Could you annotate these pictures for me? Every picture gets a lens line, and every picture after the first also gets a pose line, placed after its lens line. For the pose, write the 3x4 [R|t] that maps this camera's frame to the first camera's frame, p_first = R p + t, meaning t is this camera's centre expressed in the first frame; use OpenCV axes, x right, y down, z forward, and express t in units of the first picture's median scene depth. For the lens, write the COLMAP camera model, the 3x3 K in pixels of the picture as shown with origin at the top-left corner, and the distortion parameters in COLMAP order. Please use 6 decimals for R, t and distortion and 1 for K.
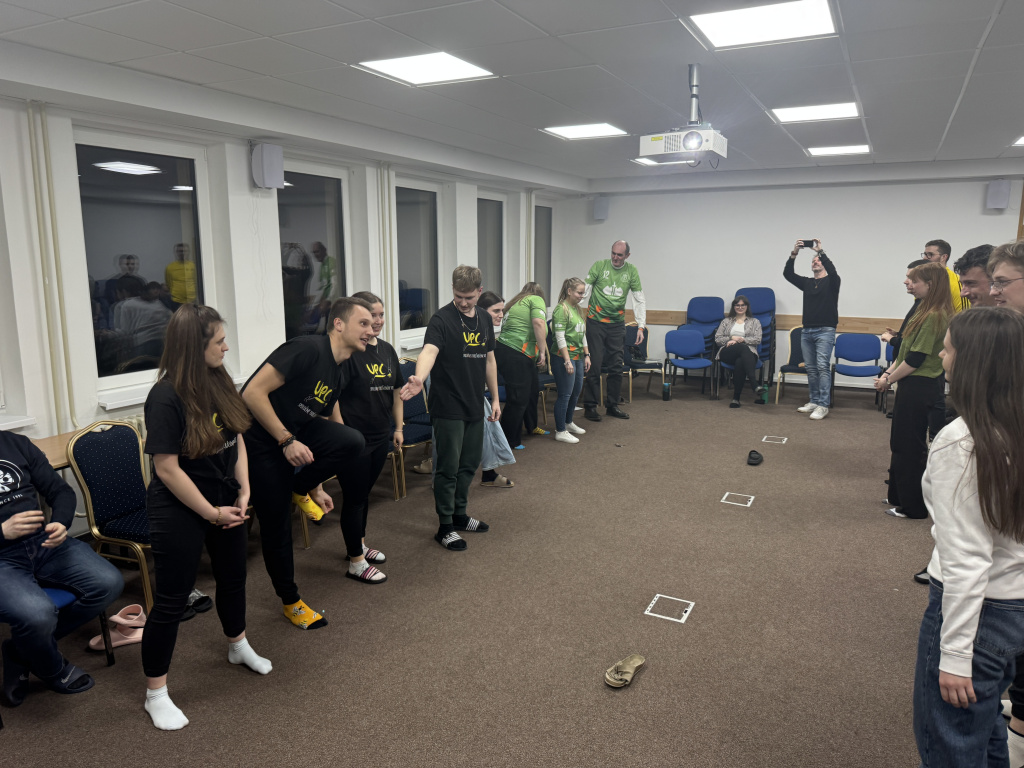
lens RADIAL K [[736.0, 0, 510.4], [0, 736.0, 390.4], [0, 0, 1]] dist [0.073589, -0.096312]
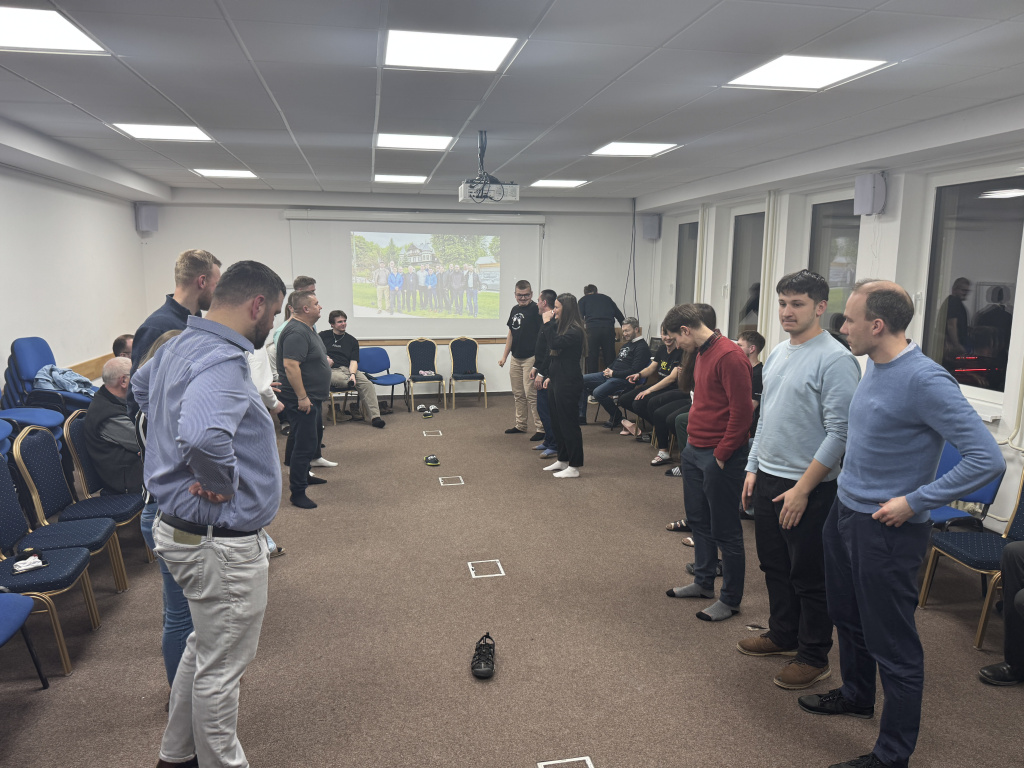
lens RADIAL K [[736.0, 0, 510.4], [0, 736.0, 390.4], [0, 0, 1]] dist [0.073589, -0.096312]
pose [[-0.791474, 0.093870, -0.603951, 0.818733], [-0.117213, 0.946484, 0.300716, -0.314913], [0.599858, 0.308800, -0.738115, 1.671546]]
